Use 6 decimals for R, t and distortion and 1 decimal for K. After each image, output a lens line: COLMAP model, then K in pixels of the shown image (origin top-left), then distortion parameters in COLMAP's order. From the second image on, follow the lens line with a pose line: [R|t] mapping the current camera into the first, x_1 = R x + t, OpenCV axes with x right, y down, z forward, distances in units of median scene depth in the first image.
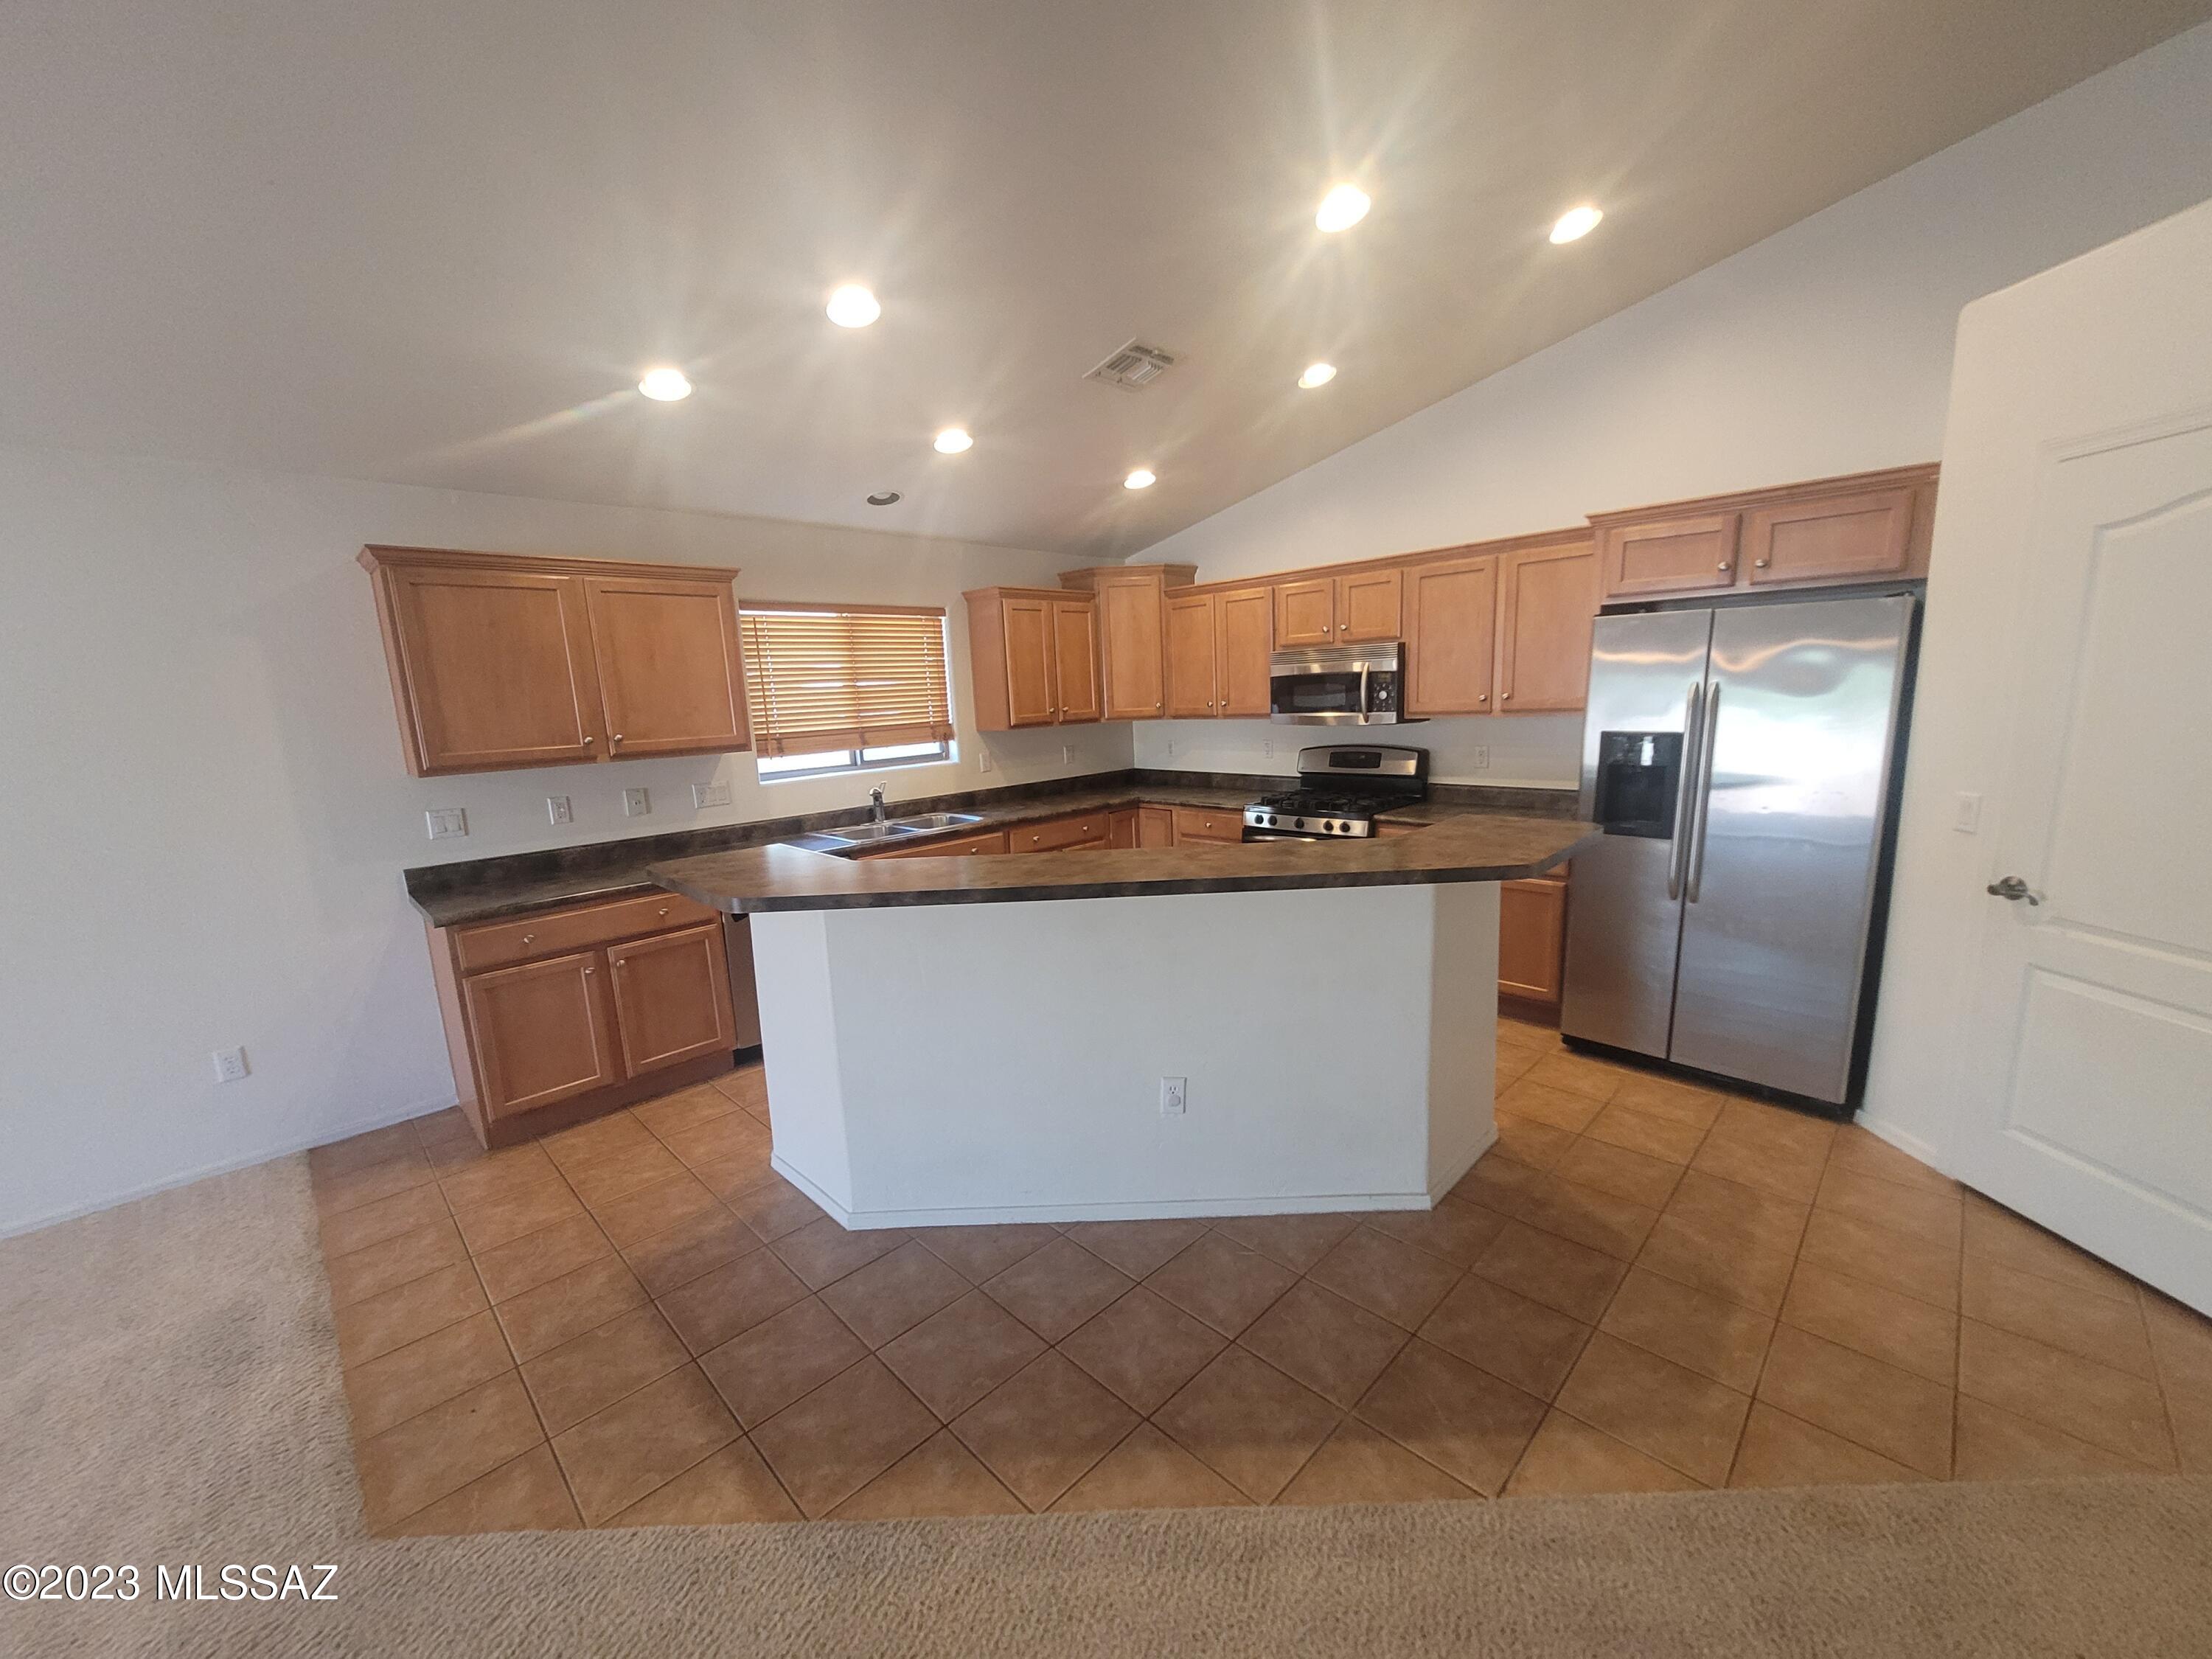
lens RADIAL K [[857.8, 0, 1116.7], [0, 857.8, 844.0], [0, 0, 1]] dist [-0.006537, -0.001001]
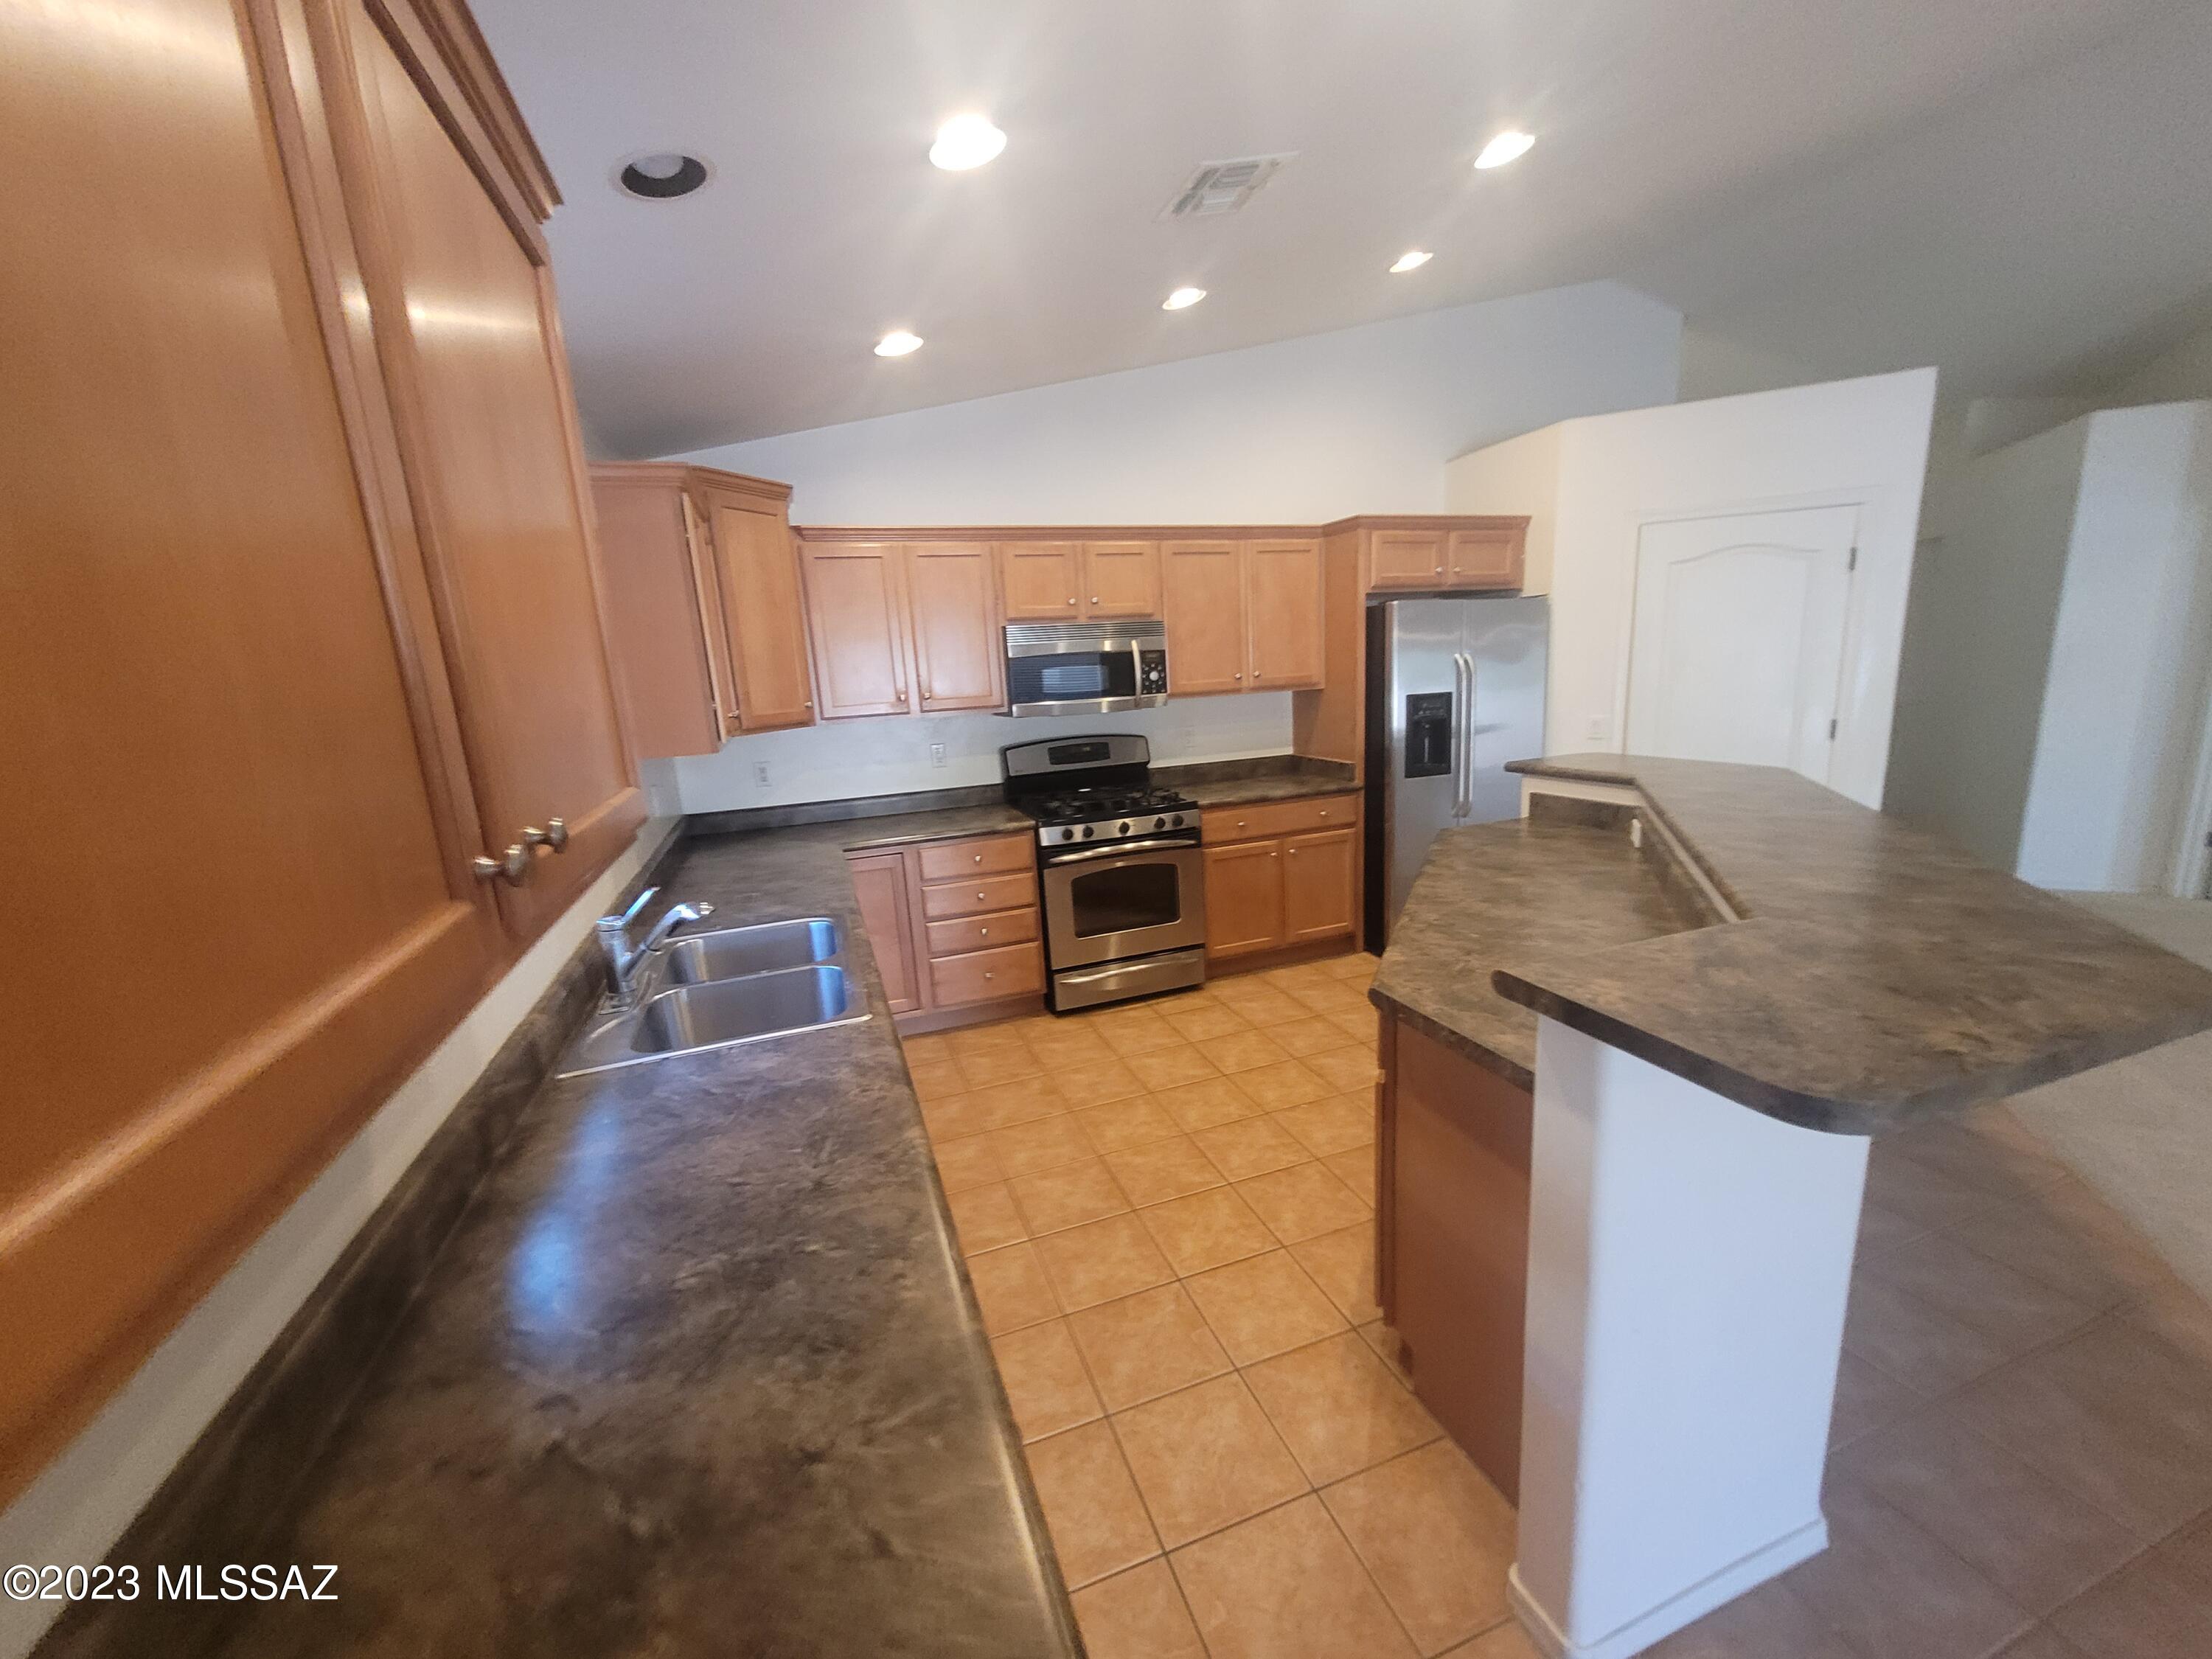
lens RADIAL K [[857.8, 0, 1109.5], [0, 857.8, 827.0], [0, 0, 1]] dist [-0.006537, -0.001001]
pose [[0.426555, -0.160263, 0.890150, -0.655174], [0.193463, 0.977565, 0.083295, -0.118284], [-0.883529, 0.136681, 0.447990, 0.763460]]
